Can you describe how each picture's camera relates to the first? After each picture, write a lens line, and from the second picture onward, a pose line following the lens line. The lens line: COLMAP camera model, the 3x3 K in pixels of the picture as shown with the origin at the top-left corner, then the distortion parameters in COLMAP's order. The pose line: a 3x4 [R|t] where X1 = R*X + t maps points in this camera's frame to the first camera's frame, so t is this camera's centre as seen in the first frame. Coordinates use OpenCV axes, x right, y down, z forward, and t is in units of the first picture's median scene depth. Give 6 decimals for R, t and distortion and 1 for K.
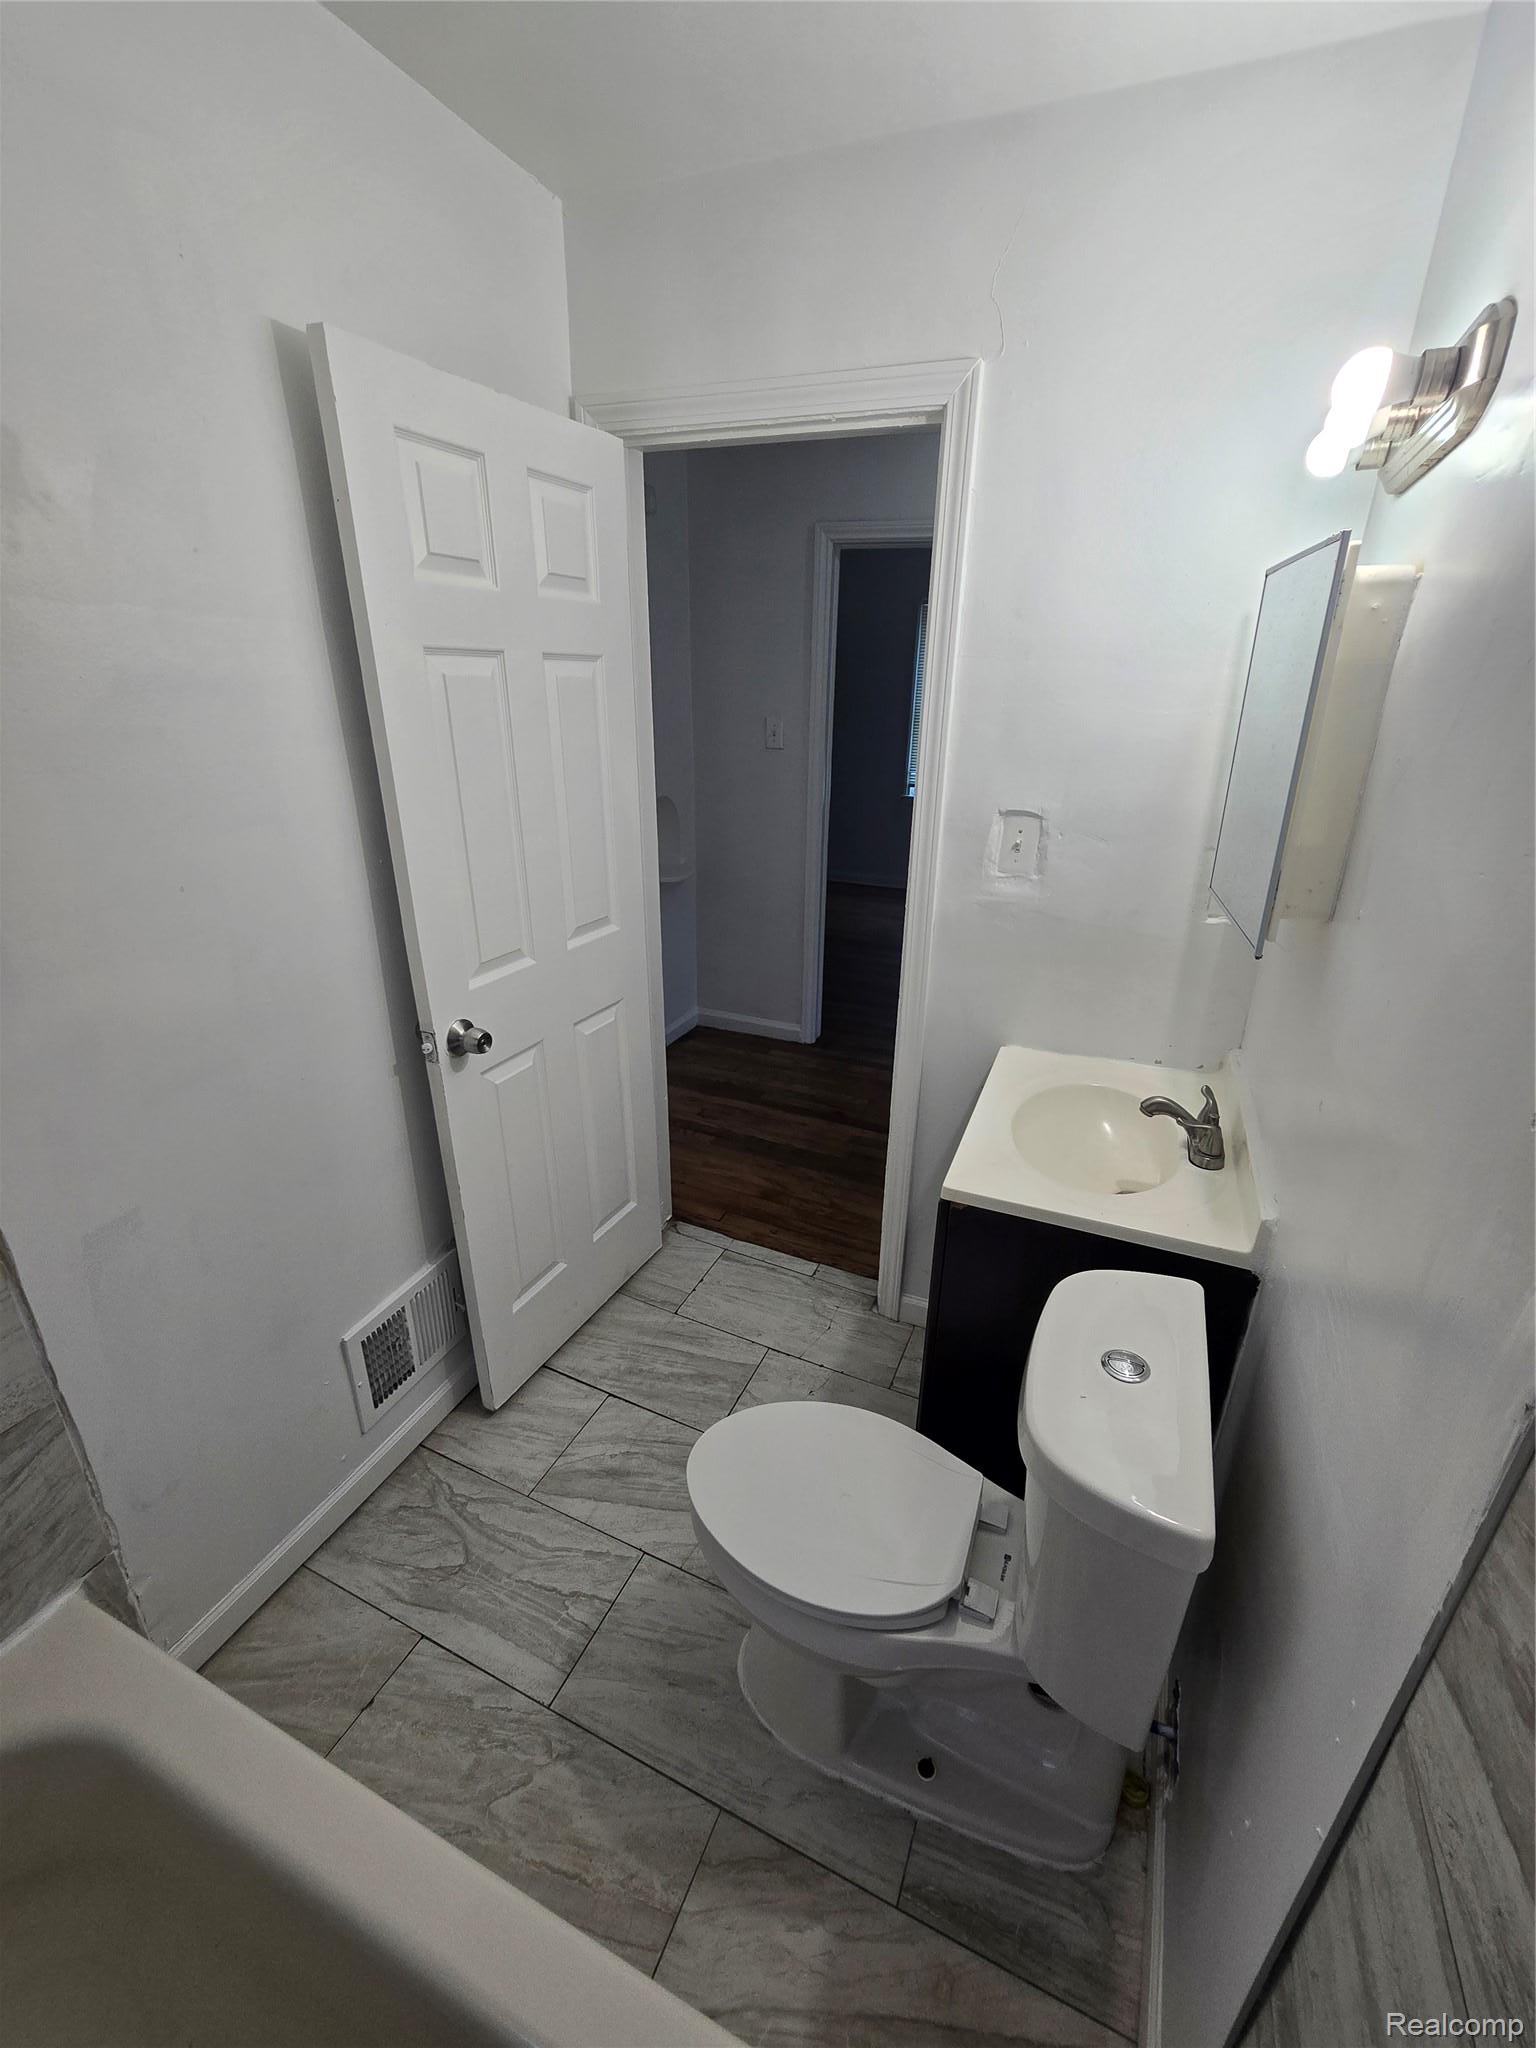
lens RADIAL K [[844.0, 0, 765.6], [0, 844.0, 1029.3], [0, 0, 1]] dist [-0.003533, 0.002005]
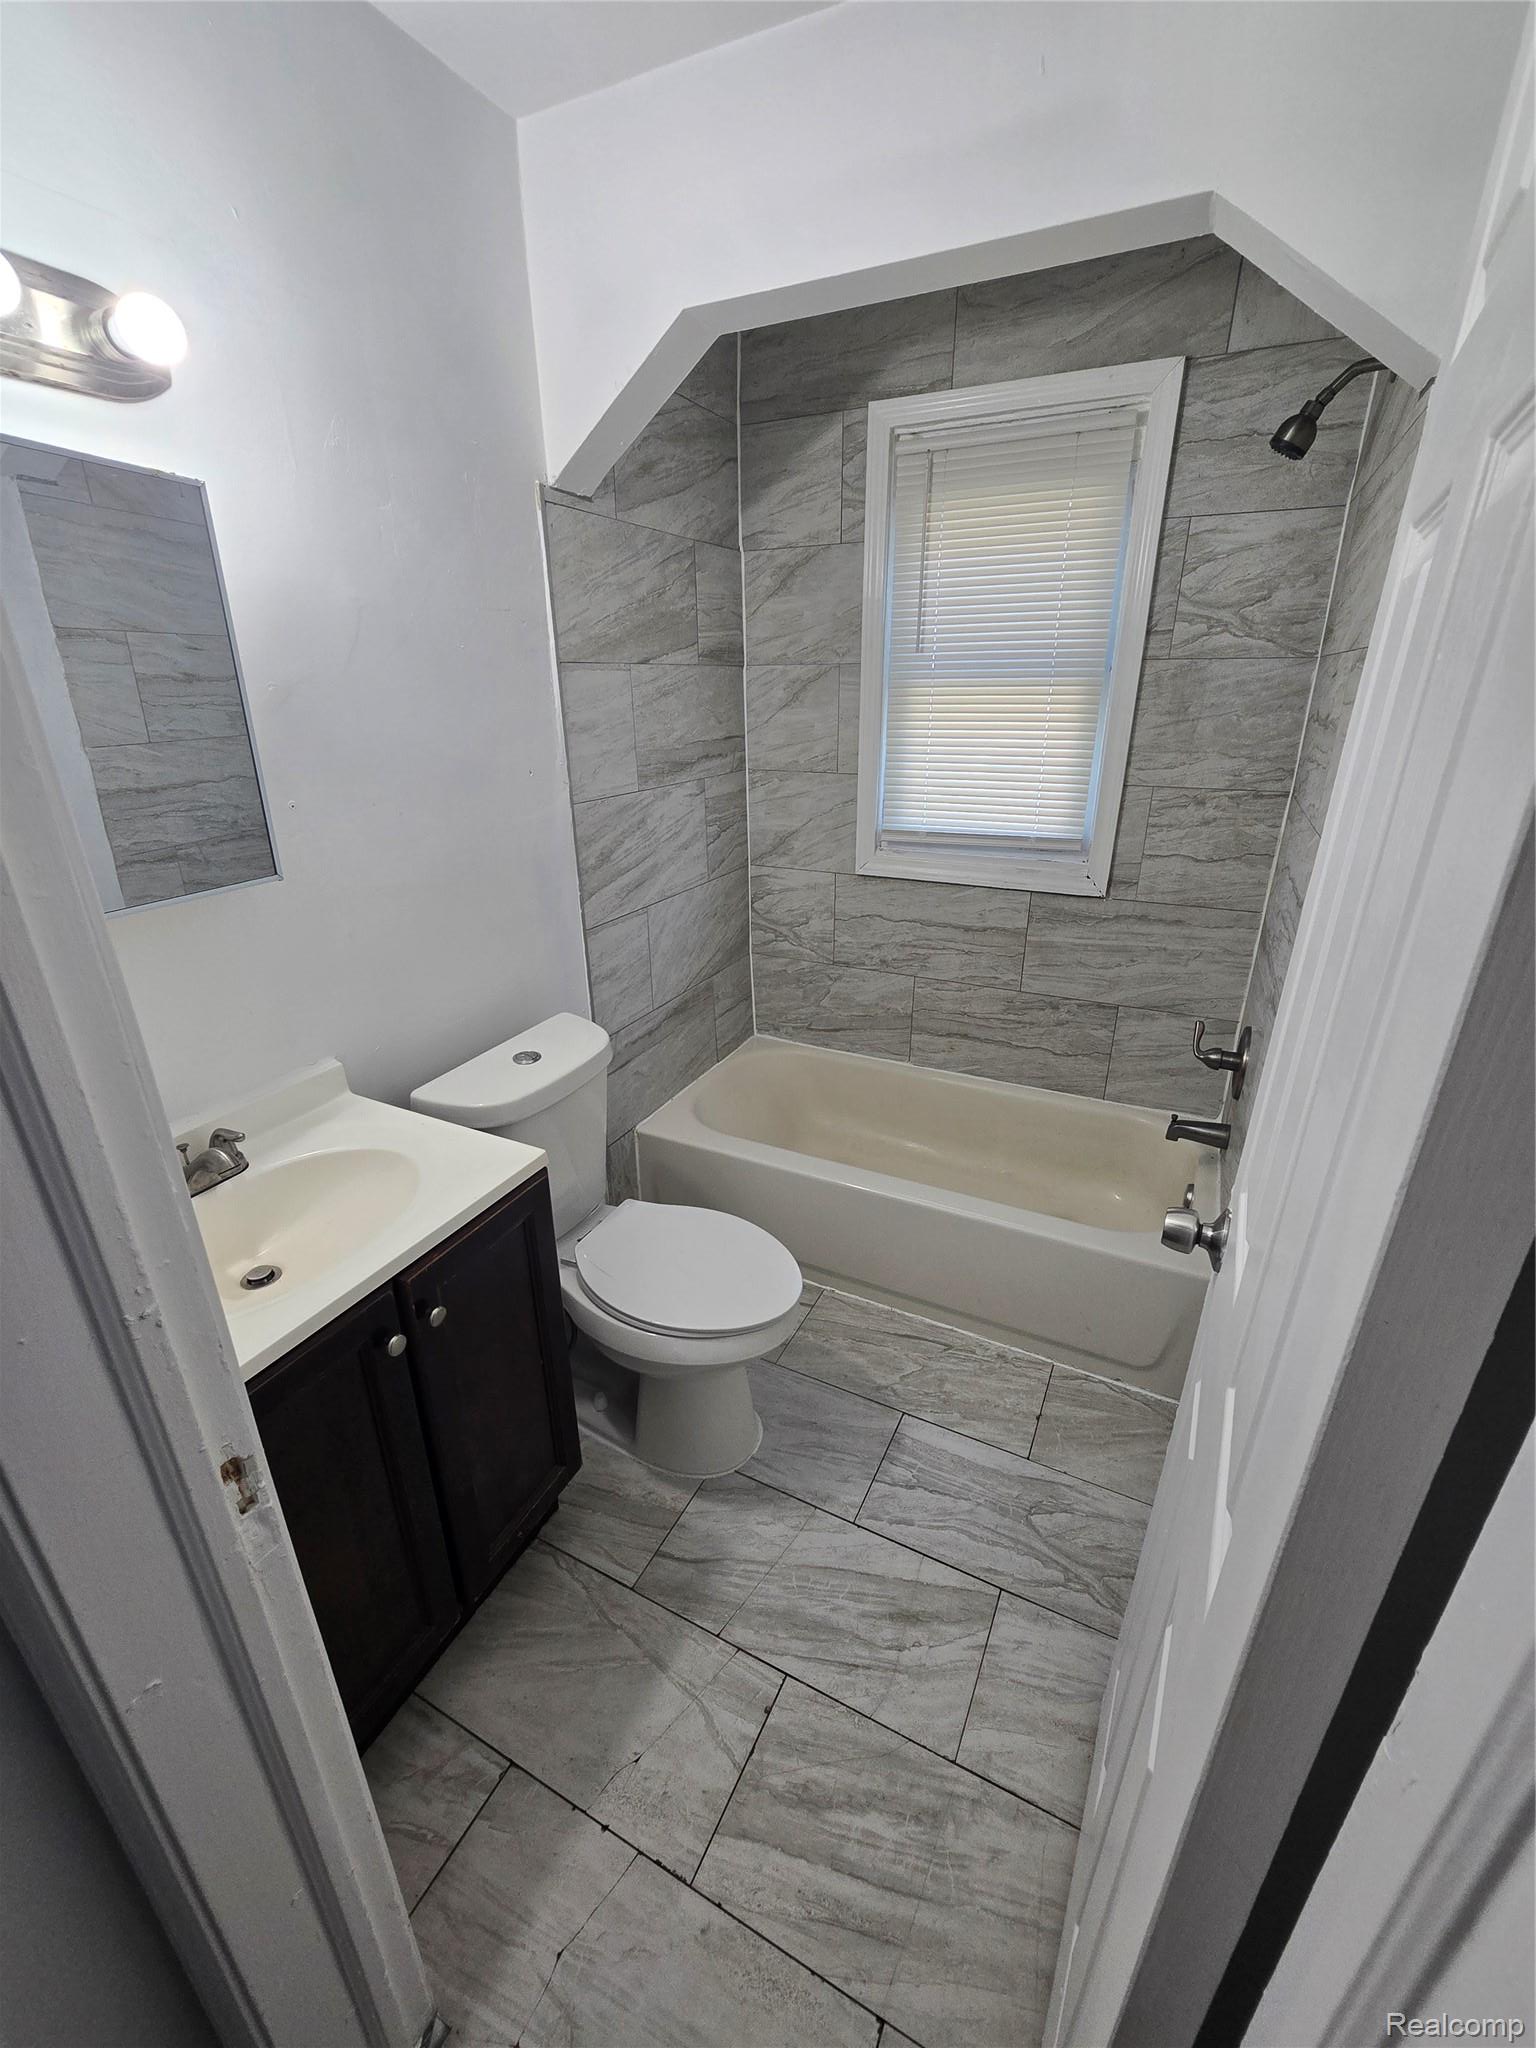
lens RADIAL K [[844.0, 0, 778.8], [0, 844.0, 1024.1], [0, 0, 1]] dist [-0.003533, 0.002005]
pose [[-0.999267, -0.024398, 0.029505, -0.069629], [0.003425, 0.710585, 0.703603, -0.492198], [-0.038132, 0.703188, -0.709981, 1.280682]]
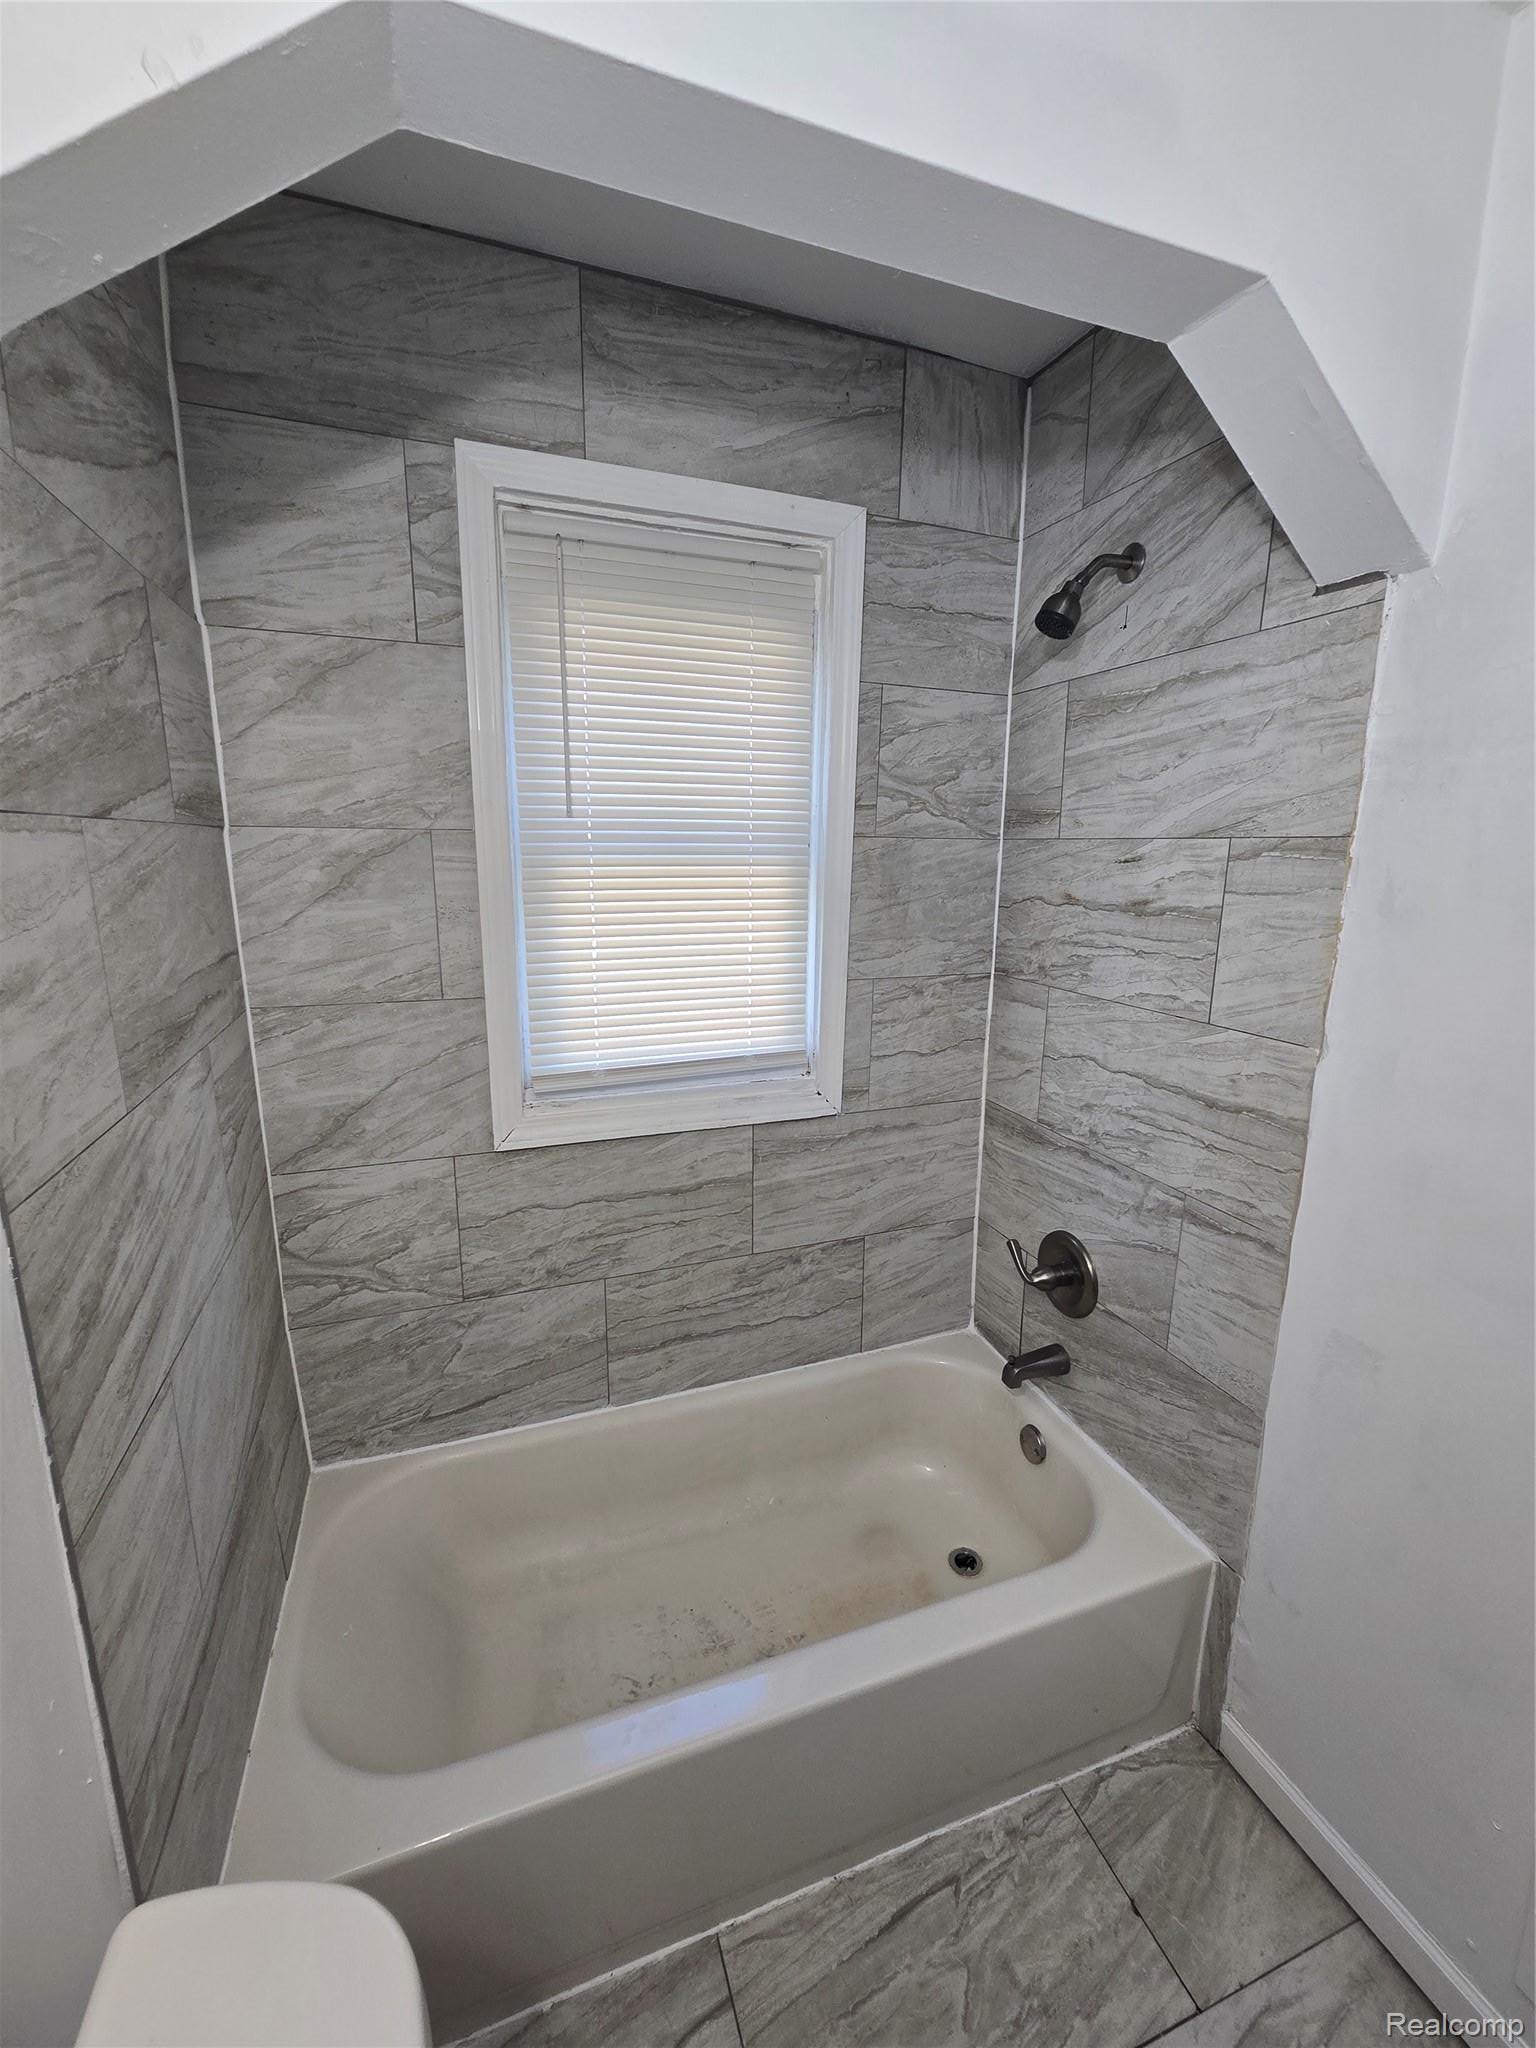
lens RADIAL K [[844.0, 0, 779.9], [0, 844.0, 1027.2], [0, 0, 1]] dist [-0.003533, 0.002005]
pose [[-0.713883, 0.120380, -0.689840, 0.255951], [-0.290511, 0.845428, 0.448167, -0.238500], [0.637161, 0.520345, -0.568566, 0.654753]]
